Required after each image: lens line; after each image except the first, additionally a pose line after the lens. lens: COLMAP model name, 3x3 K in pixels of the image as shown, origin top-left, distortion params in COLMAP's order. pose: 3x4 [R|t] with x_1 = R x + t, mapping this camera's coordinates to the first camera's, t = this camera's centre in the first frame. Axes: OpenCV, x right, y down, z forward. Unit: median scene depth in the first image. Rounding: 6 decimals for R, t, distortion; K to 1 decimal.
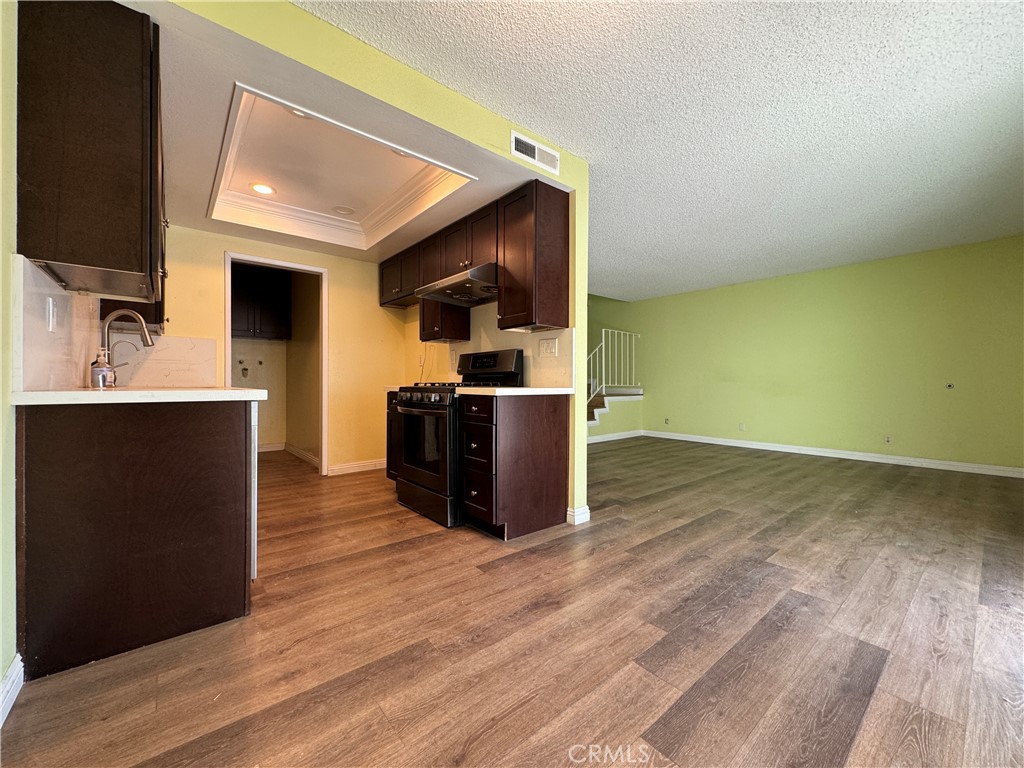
lens RADIAL K [[410.0, 0, 510.6], [0, 410.0, 383.0], [0, 0, 1]] dist [-0.002732, 0.000983]
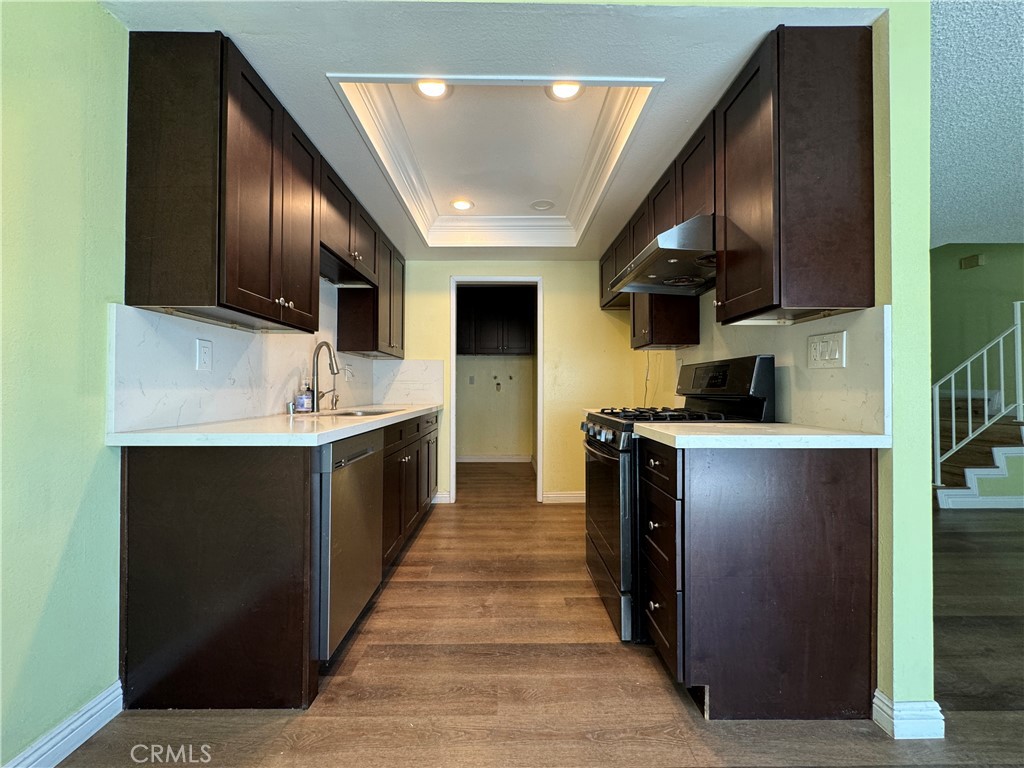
lens RADIAL K [[410.0, 0, 511.2], [0, 410.0, 384.0], [0, 0, 1]] dist [-0.002732, 0.000983]
pose [[0.775119, -0.008952, -0.631752, 0.116085], [0.001766, 0.999926, -0.012002, -0.040524], [0.631813, 0.008187, 0.775078, 0.372601]]
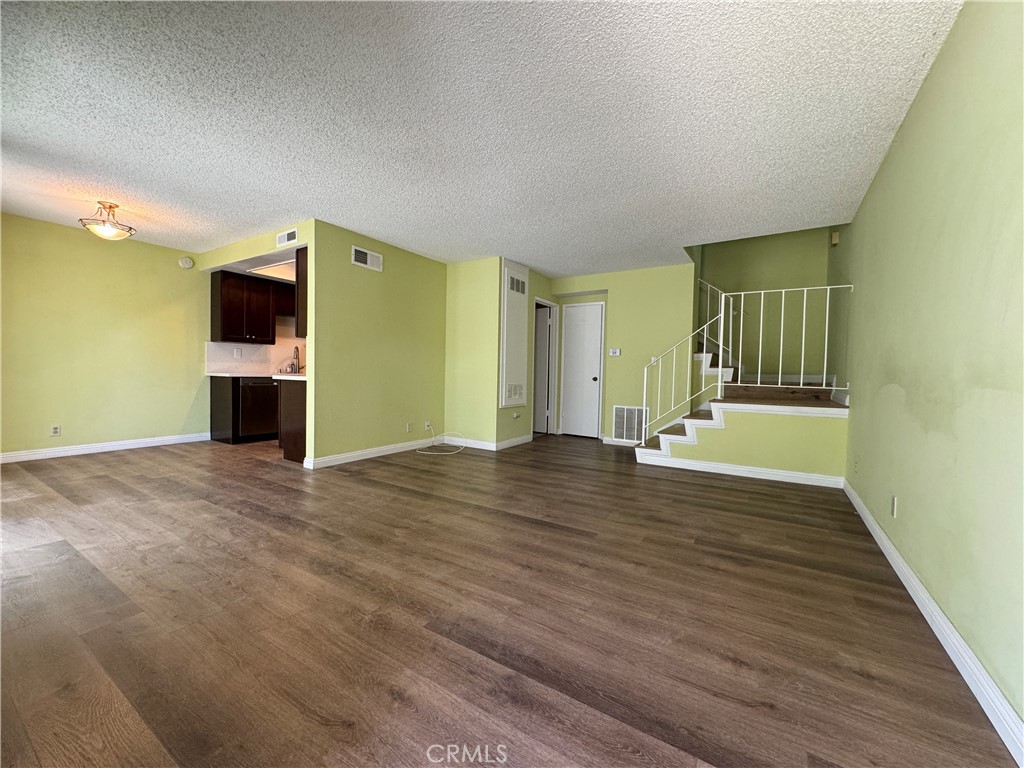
lens RADIAL K [[410.0, 0, 513.2], [0, 410.0, 383.9], [0, 0, 1]] dist [-0.002732, 0.000983]
pose [[0.305305, 0.030552, -0.951764, 1.794446], [-0.017781, 0.999494, 0.026381, -0.014043], [0.952088, 0.008869, 0.305694, 1.250150]]
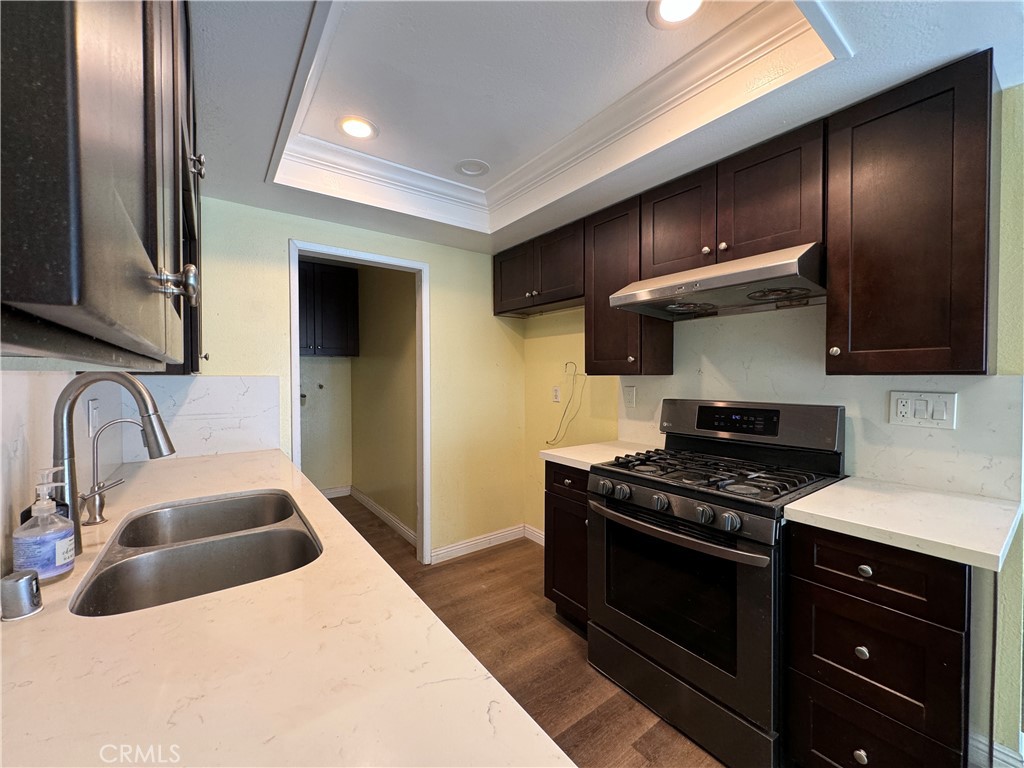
lens RADIAL K [[410.0, 0, 511.6], [0, 410.0, 383.1], [0, 0, 1]] dist [-0.002732, 0.000983]
pose [[0.998062, -0.004175, -0.062094, -0.404426], [0.005197, 0.999854, 0.016304, -0.135950], [0.062016, -0.016596, 0.997937, 0.488678]]
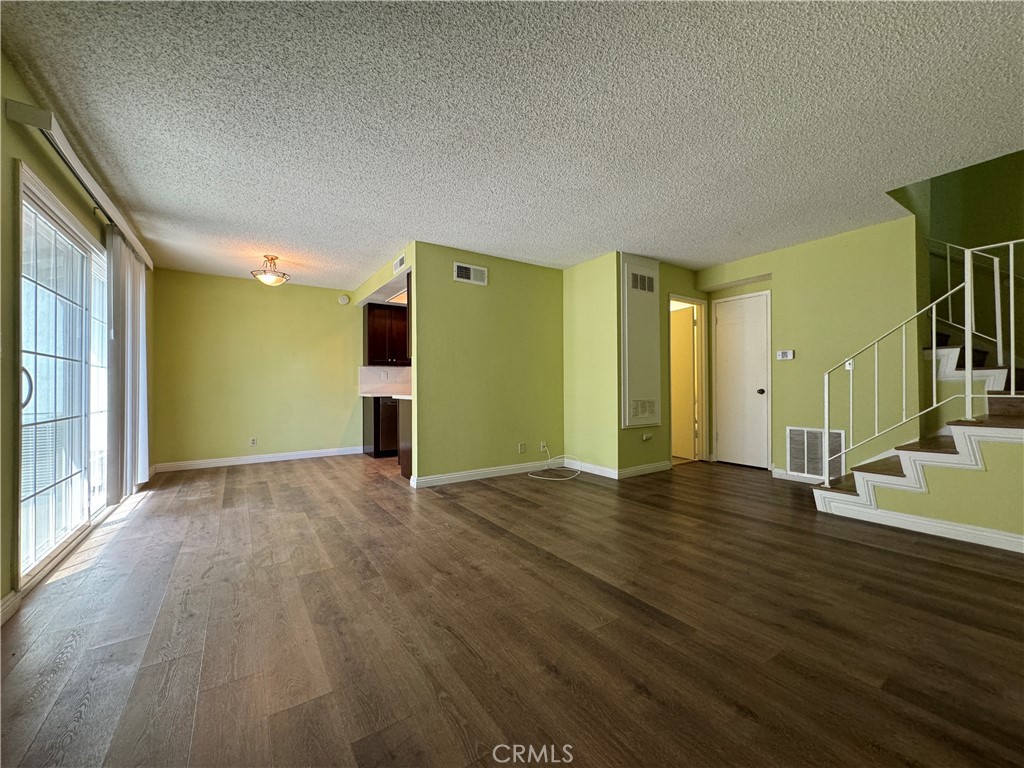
lens RADIAL K [[410.0, 0, 511.7], [0, 410.0, 383.5], [0, 0, 1]] dist [-0.002732, 0.000983]
pose [[-0.106919, -0.010596, -0.994211, 1.612895], [0.008089, 0.999901, -0.011526, -0.012453], [0.994235, -0.009274, -0.106823, 1.517733]]
